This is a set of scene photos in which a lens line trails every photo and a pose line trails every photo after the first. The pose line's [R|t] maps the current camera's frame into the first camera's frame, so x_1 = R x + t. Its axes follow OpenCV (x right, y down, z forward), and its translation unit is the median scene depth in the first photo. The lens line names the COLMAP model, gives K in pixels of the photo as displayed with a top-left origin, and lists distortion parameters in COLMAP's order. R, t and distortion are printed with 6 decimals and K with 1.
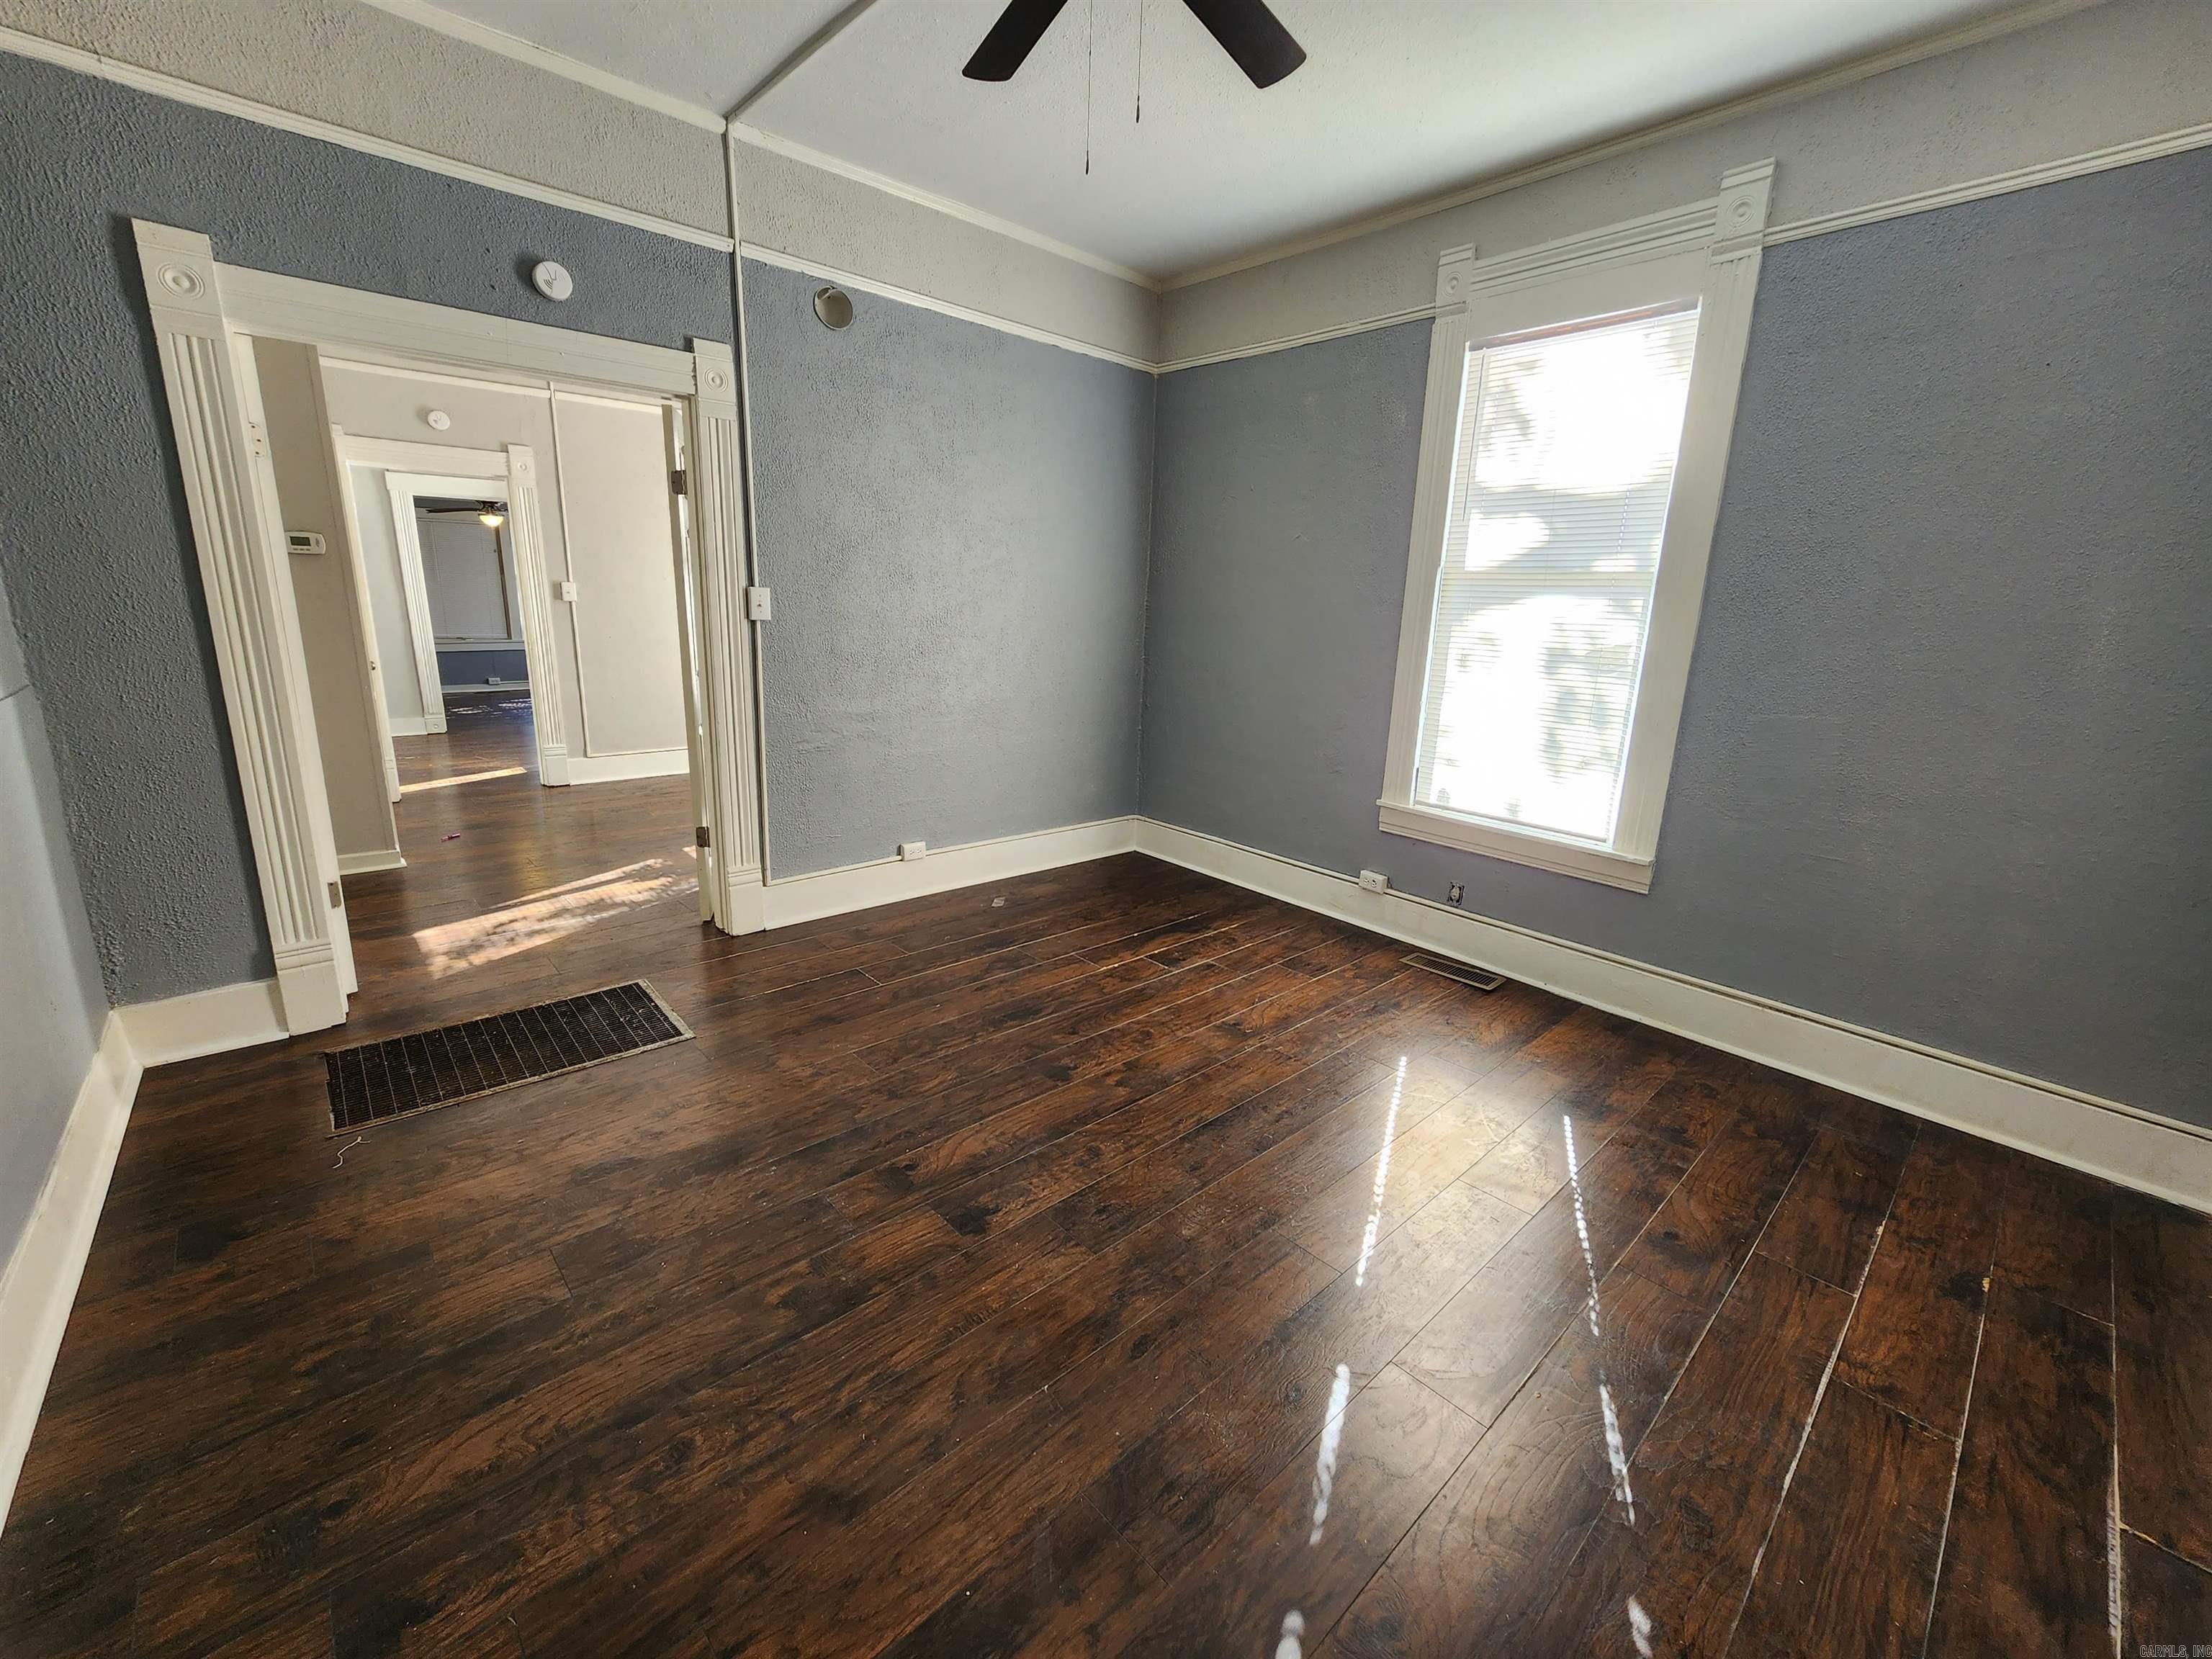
lens RADIAL K [[903.1, 0, 1169.9], [0, 903.1, 822.0], [0, 0, 1]] dist [0.001339, 0.000244]
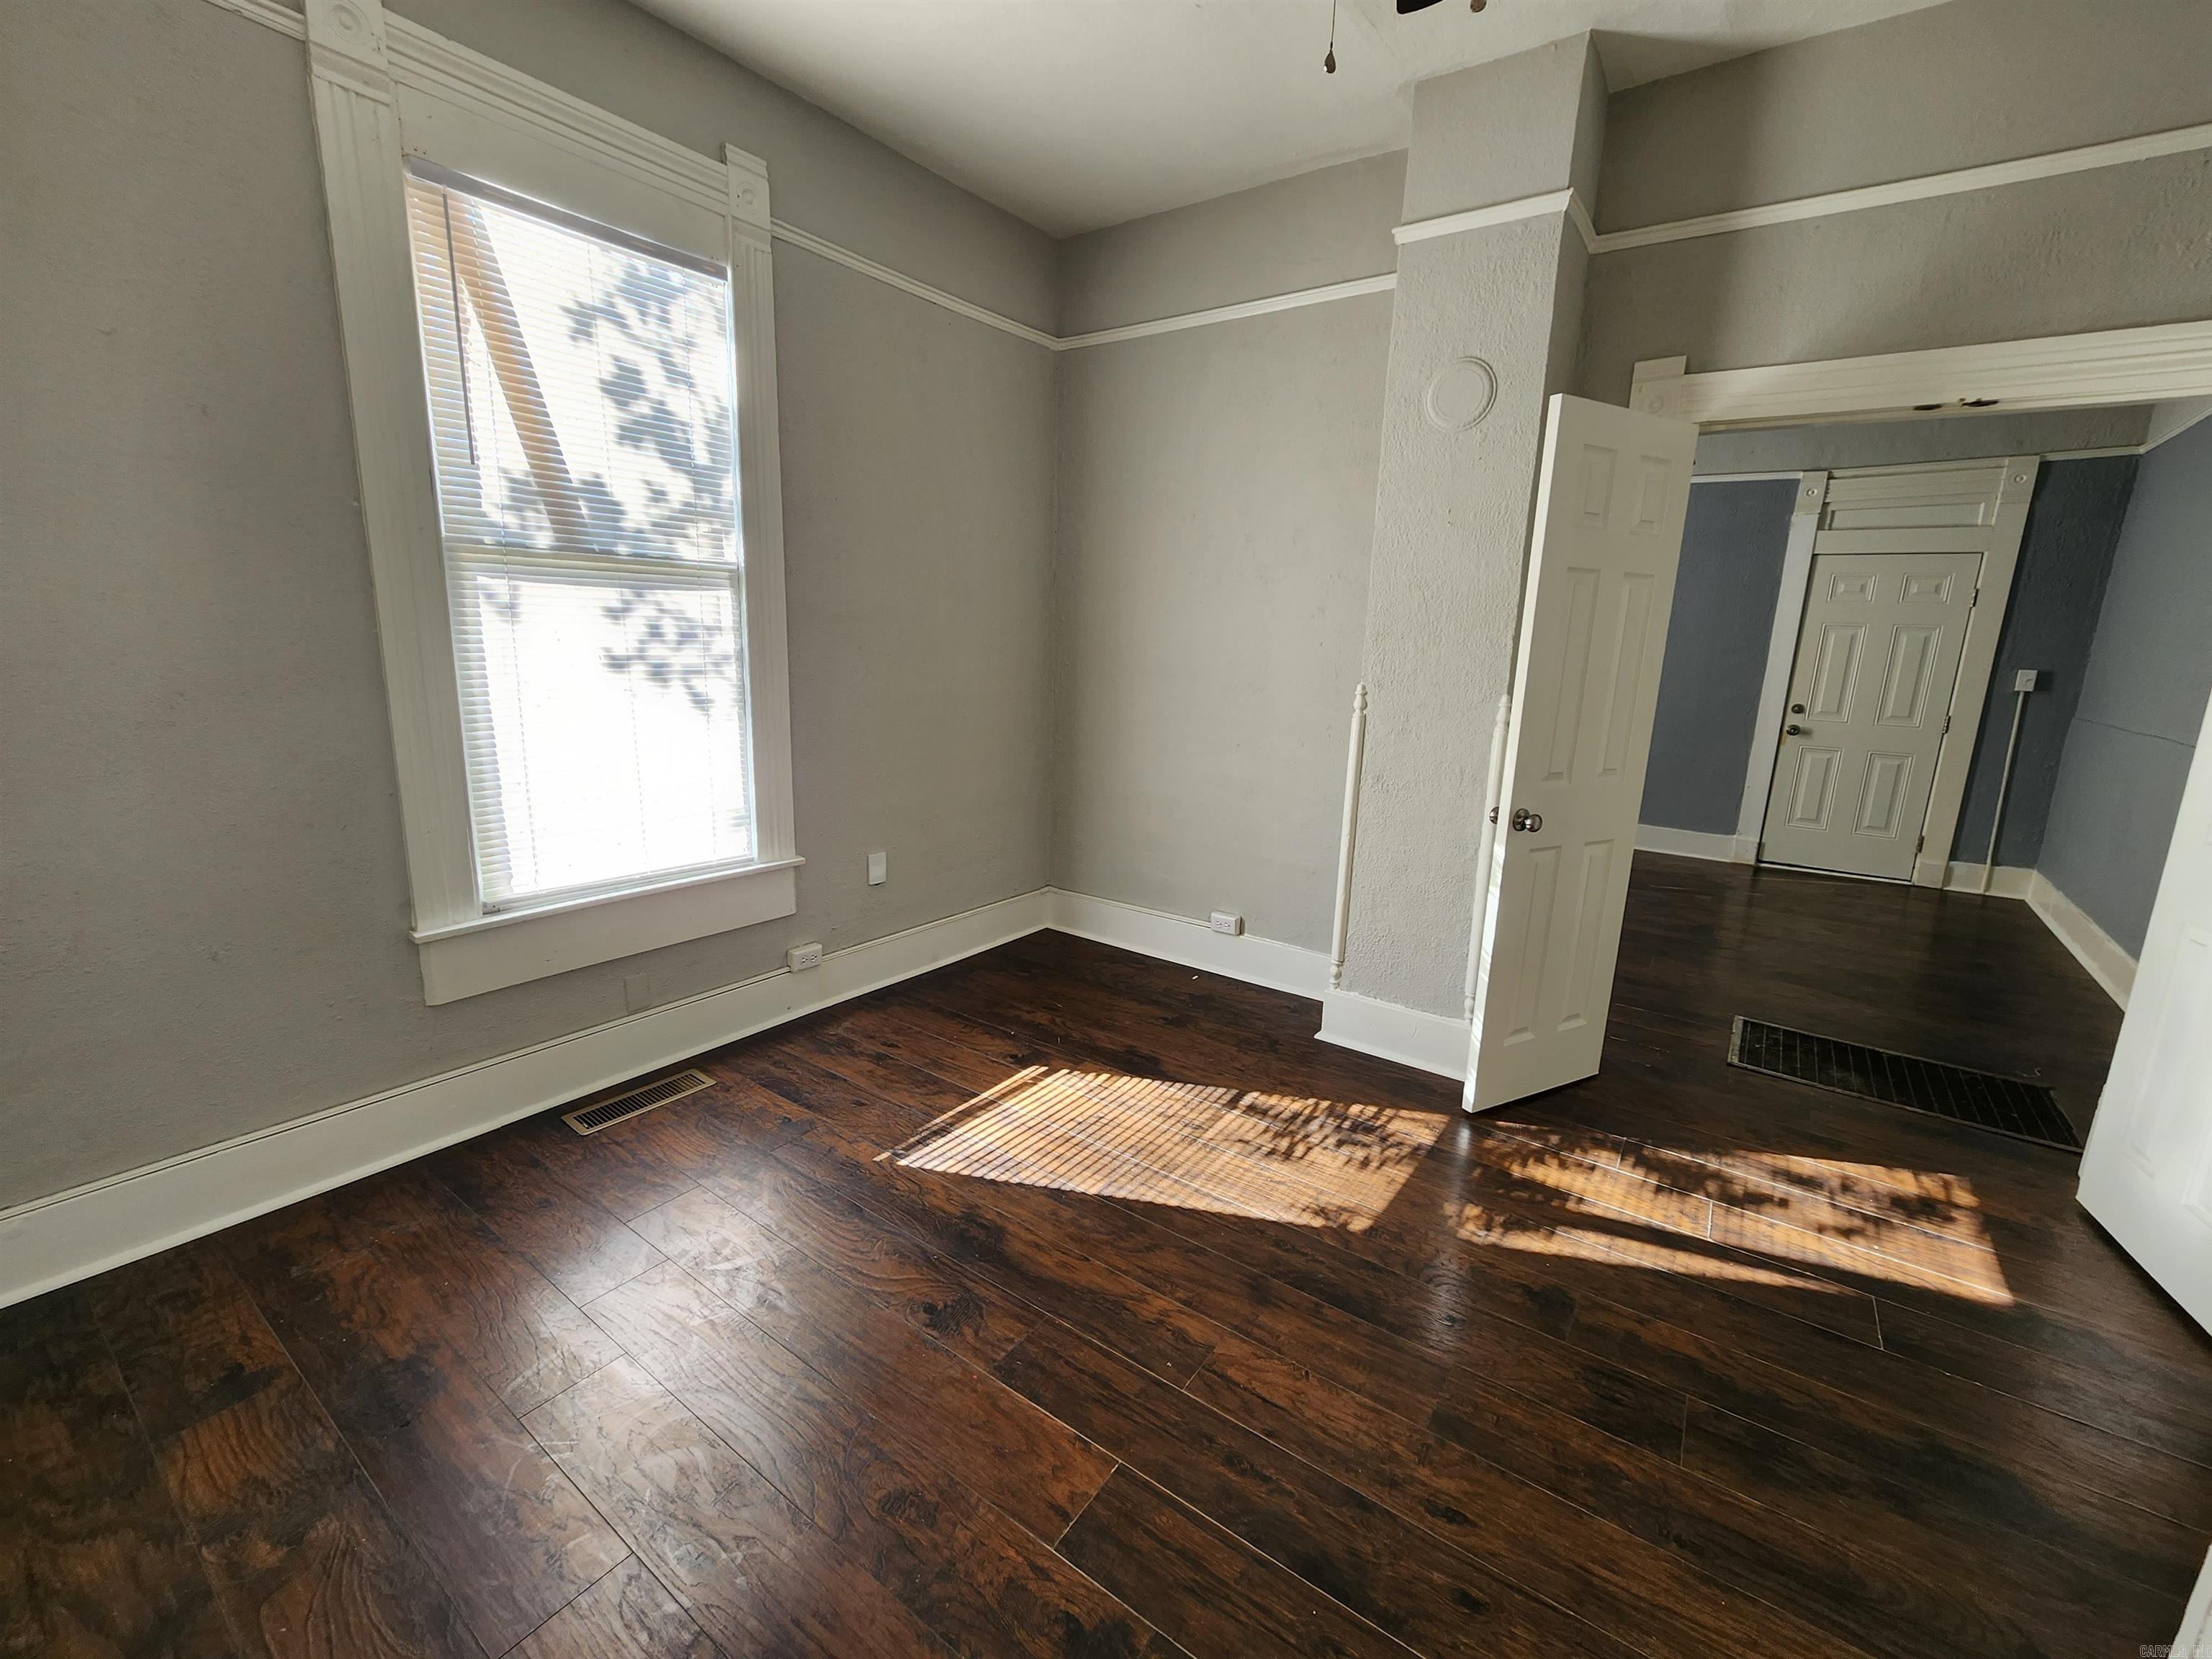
lens RADIAL K [[903.1, 0, 1169.9], [0, 903.1, 822.0], [0, 0, 1]] dist [0.001339, 0.000244]
pose [[-0.199821, -0.216188, 0.955685, -1.121648], [0.217241, 0.941306, 0.258357, -0.352907], [-0.955446, 0.259239, -0.141128, 1.399484]]
